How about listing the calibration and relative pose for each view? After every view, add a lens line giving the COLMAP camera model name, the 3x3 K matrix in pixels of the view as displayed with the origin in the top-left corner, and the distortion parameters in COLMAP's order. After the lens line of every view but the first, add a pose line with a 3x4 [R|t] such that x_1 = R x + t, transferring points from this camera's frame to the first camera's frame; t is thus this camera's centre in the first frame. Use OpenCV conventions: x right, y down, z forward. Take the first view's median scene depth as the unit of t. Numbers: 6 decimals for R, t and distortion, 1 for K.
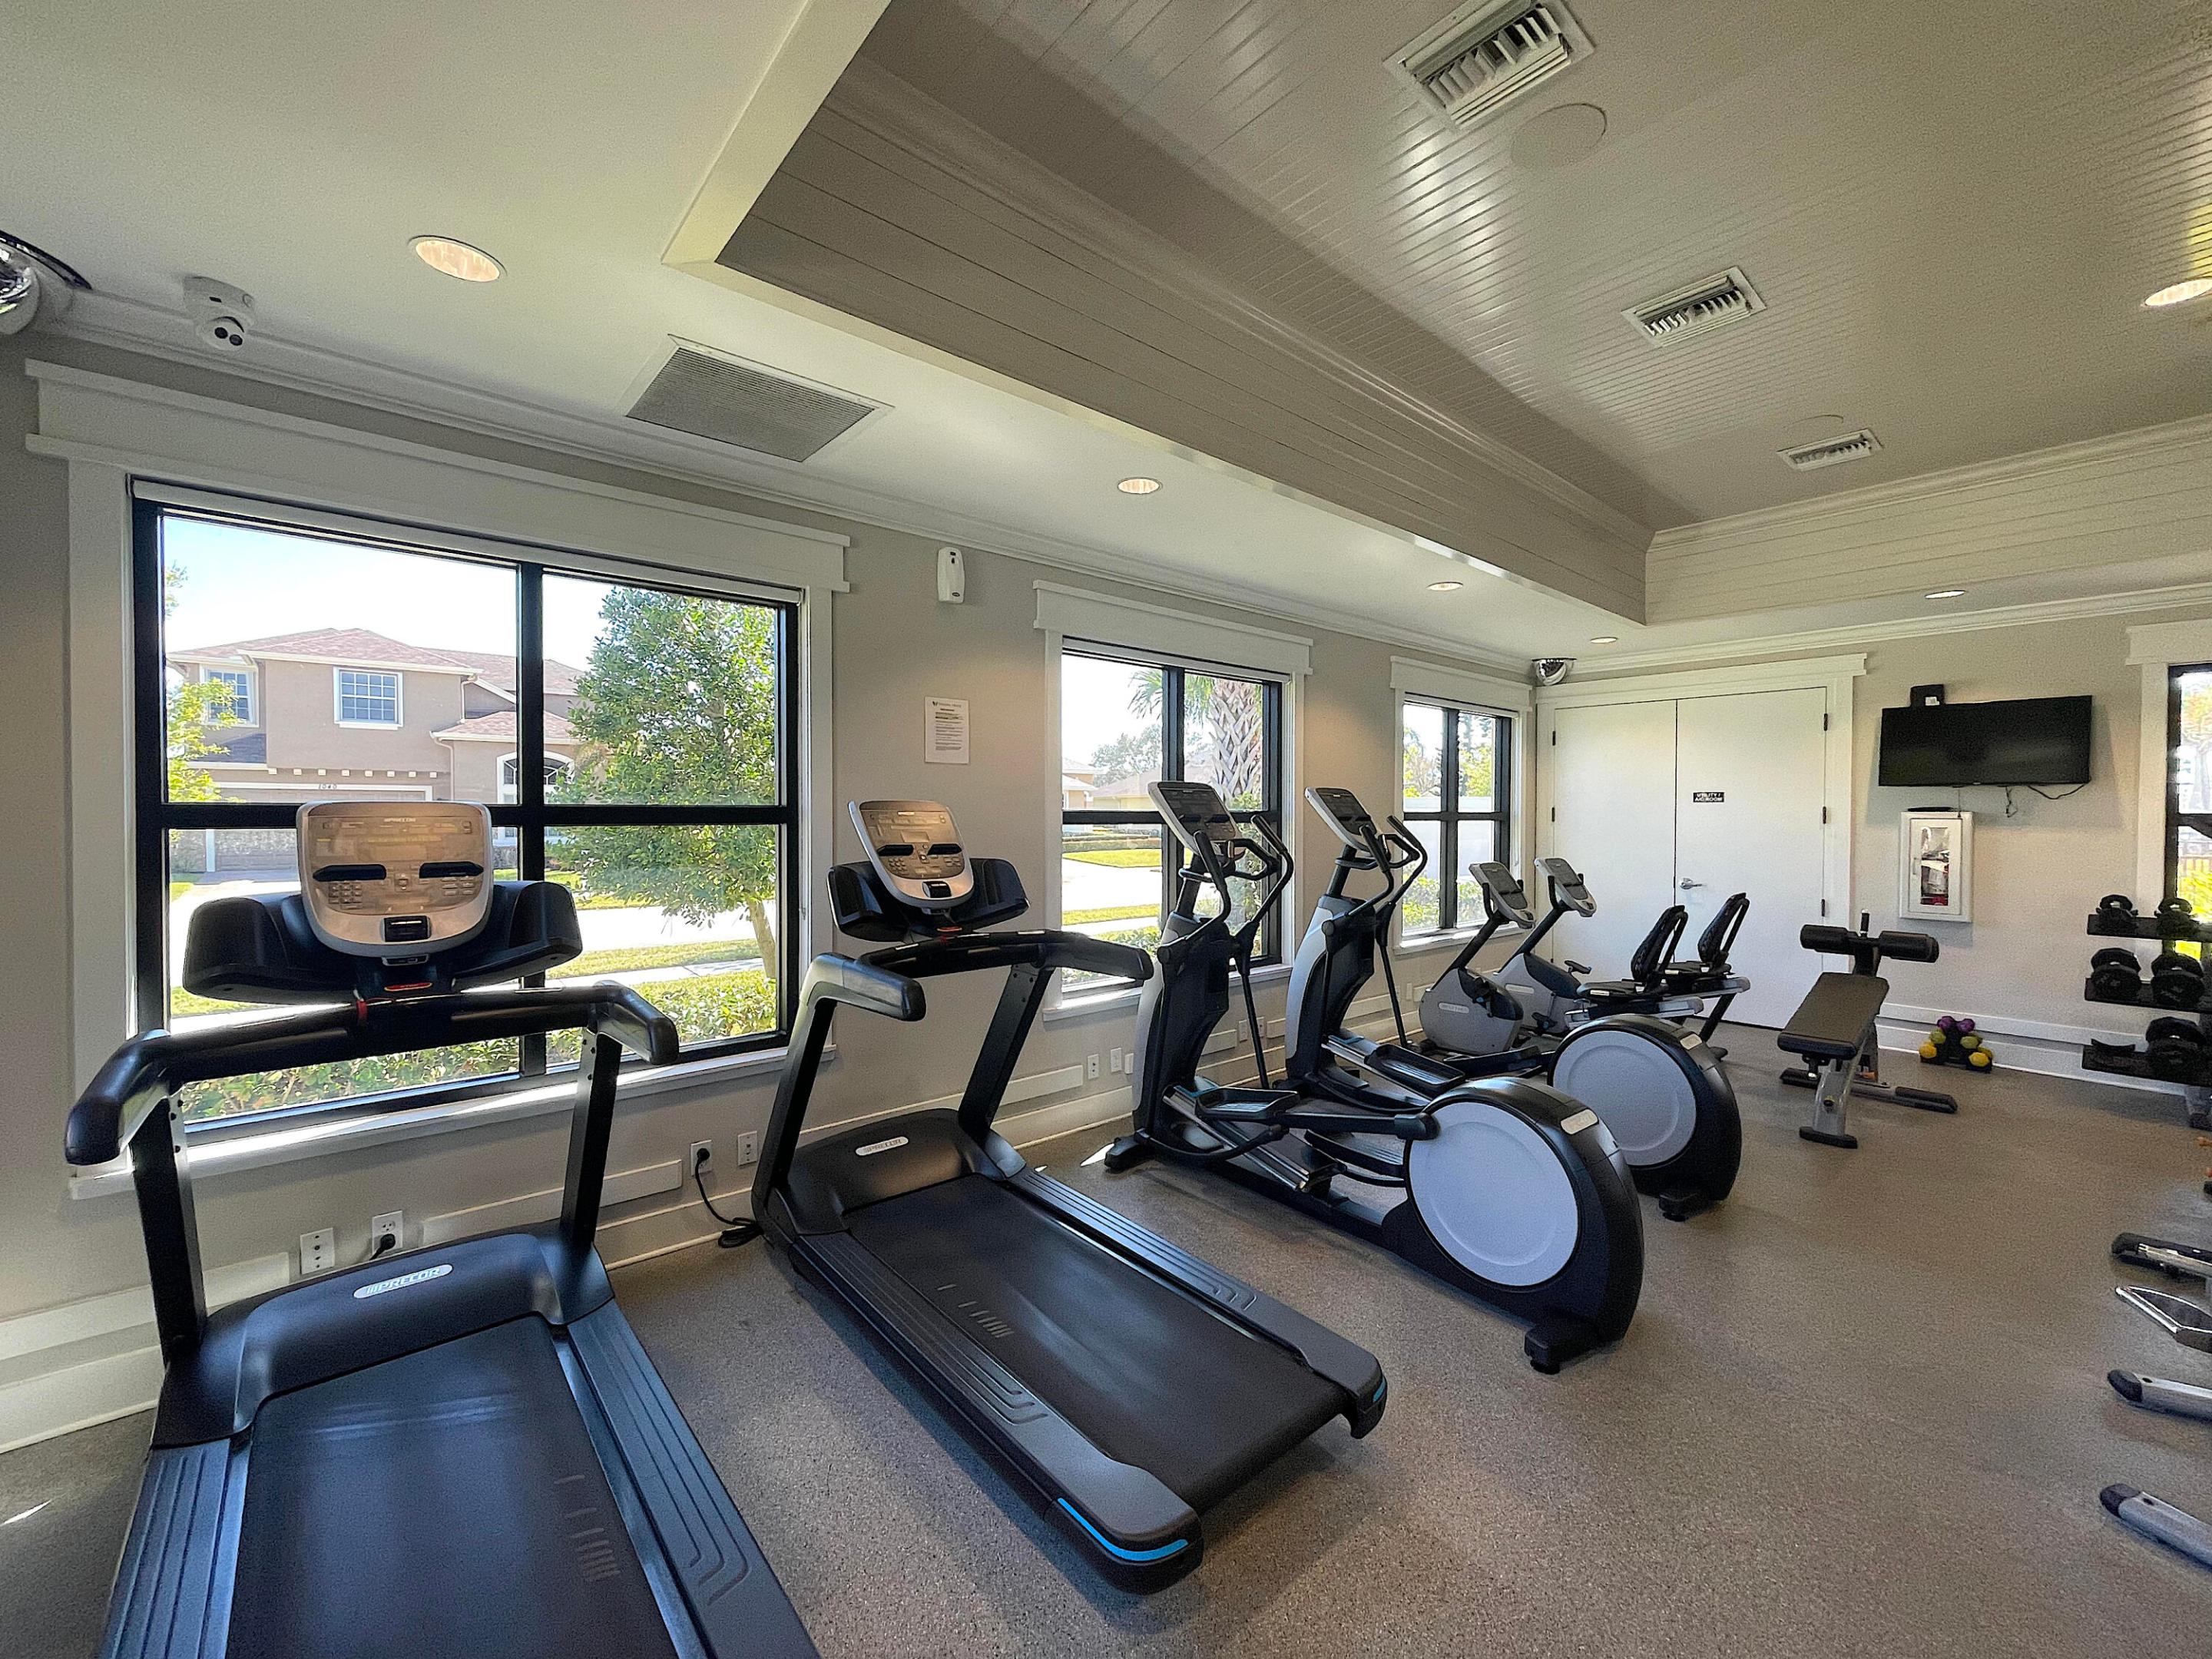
lens RADIAL K [[893.5, 0, 1102.1], [0, 893.5, 826.9], [0, 0, 1]] dist [-0.000609, -0.000036]
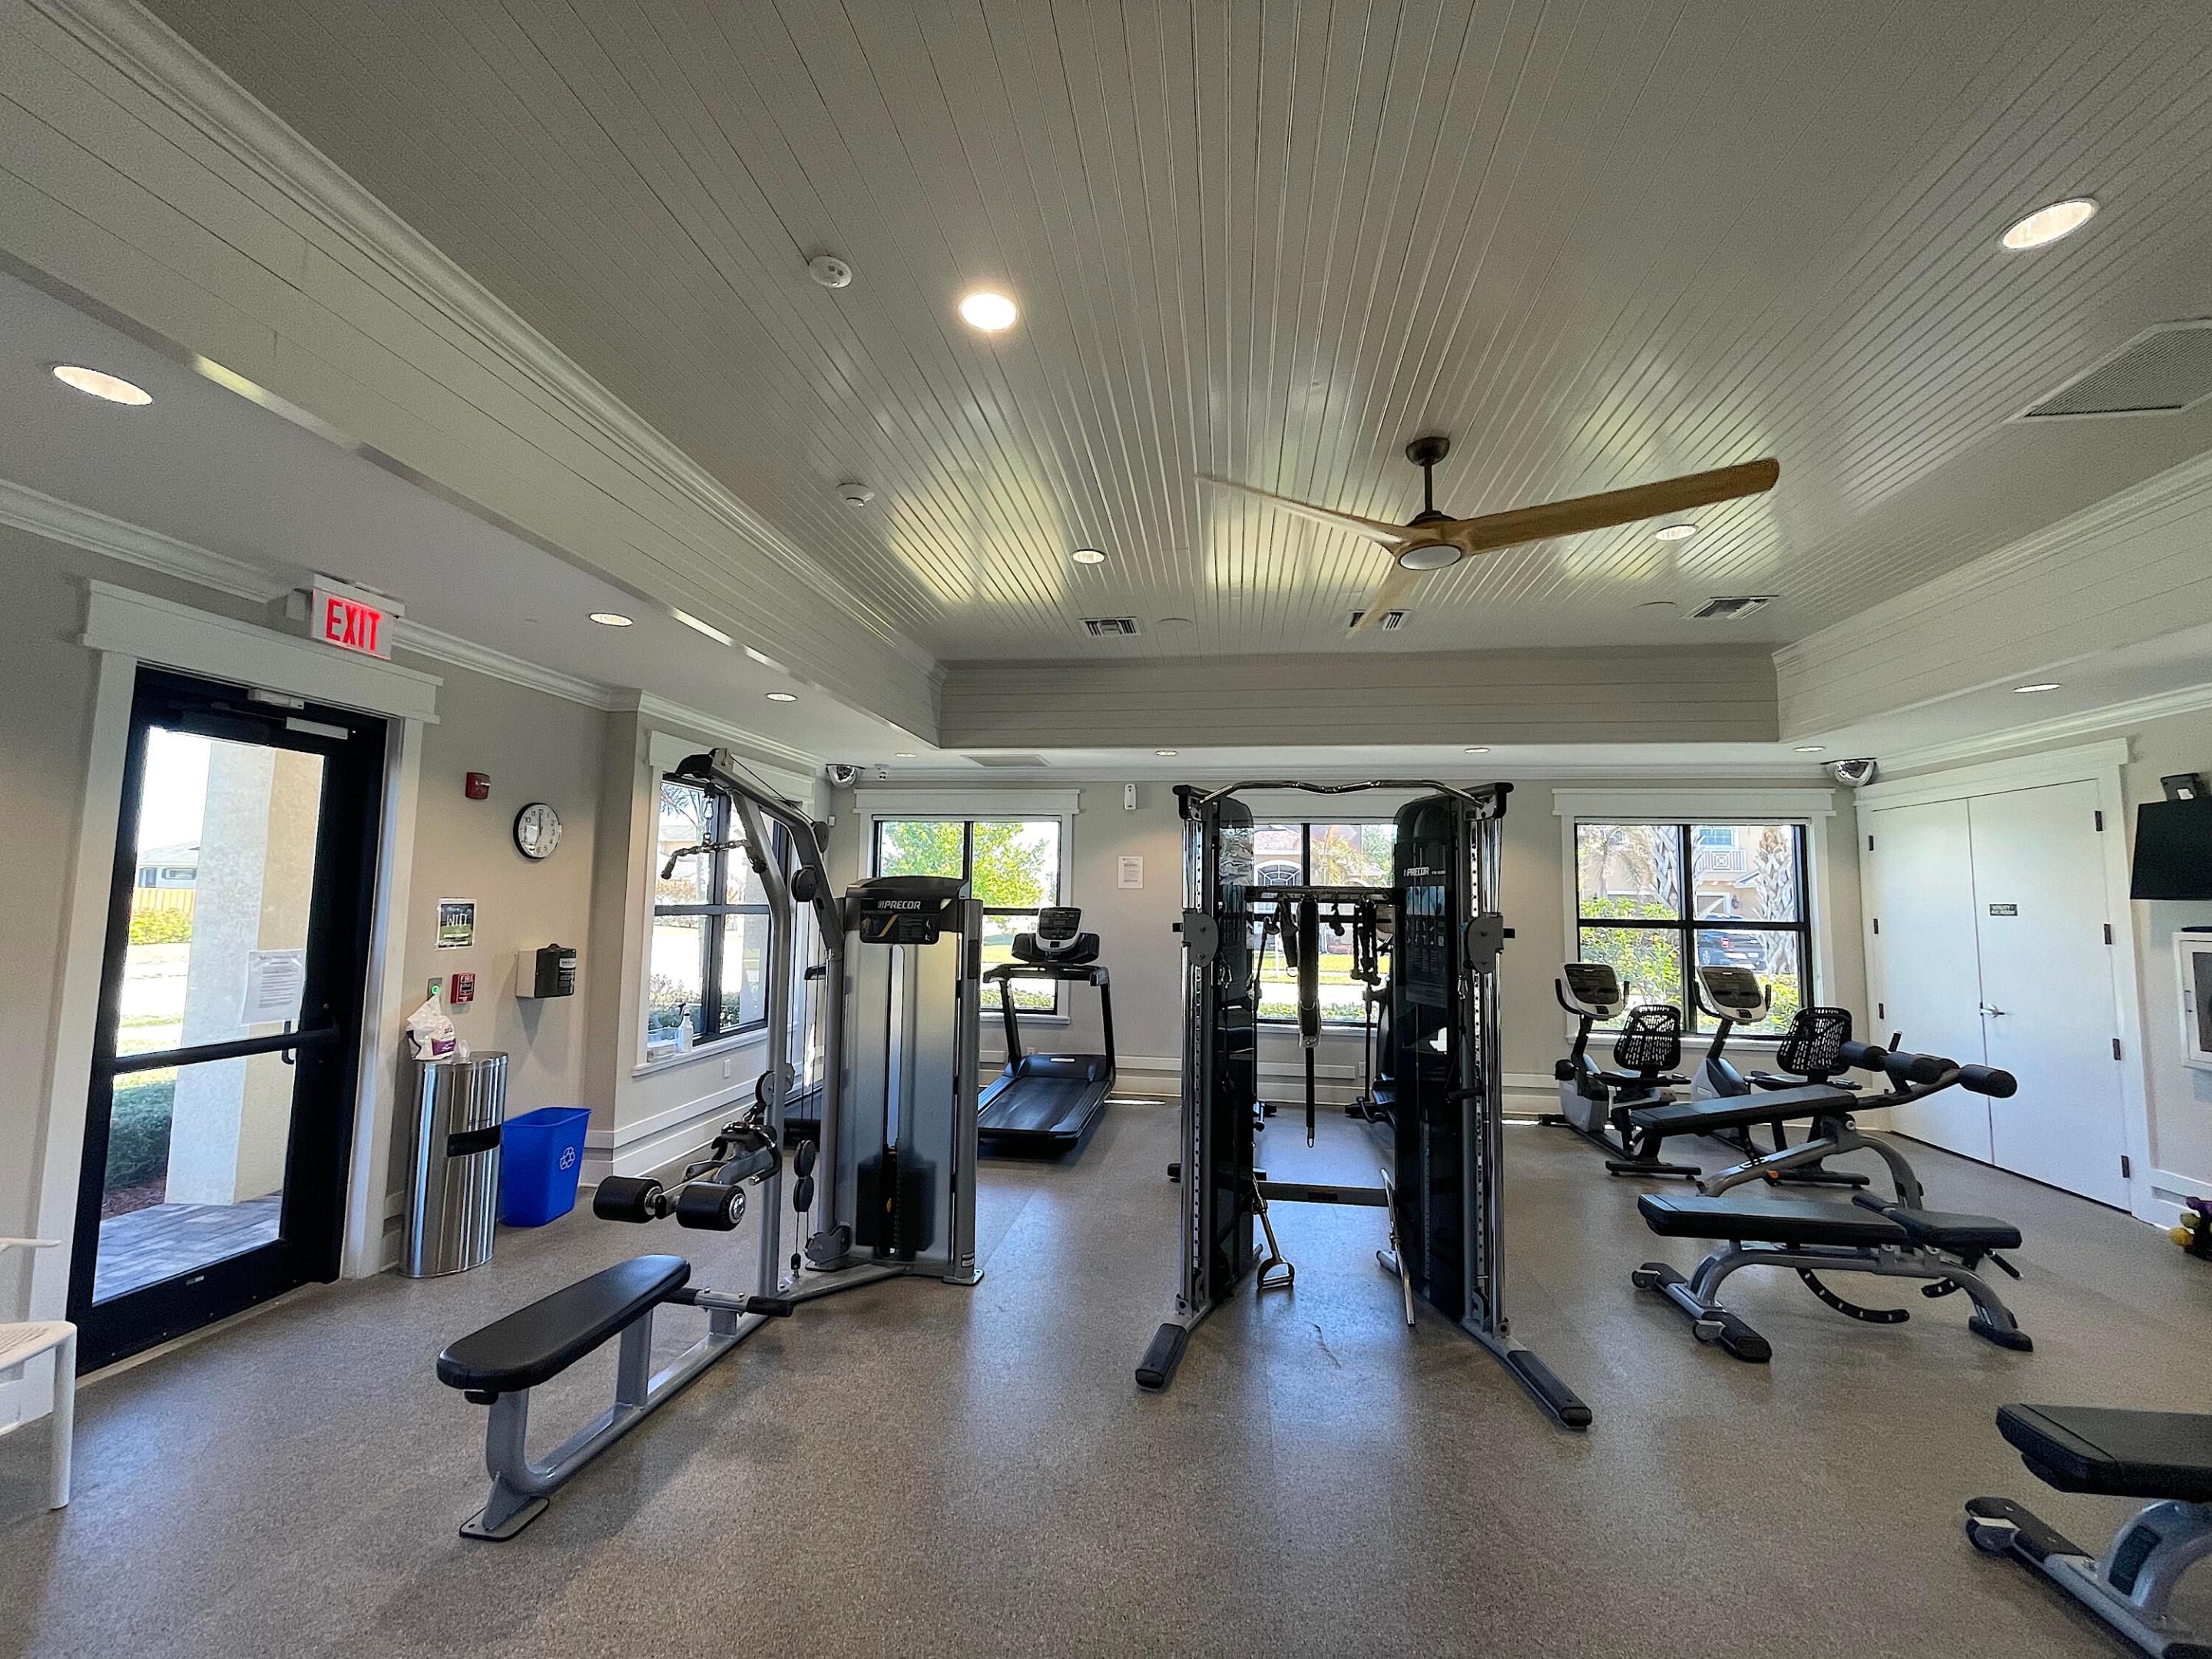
lens RADIAL K [[893.5, 0, 1102.1], [0, 893.5, 826.9], [0, 0, 1]] dist [-0.000609, -0.000036]
pose [[0.651623, -0.055784, -0.756489, 0.881792], [-0.026704, 0.994987, -0.096374, -0.007569], [0.758073, 0.083001, 0.646867, -0.249030]]
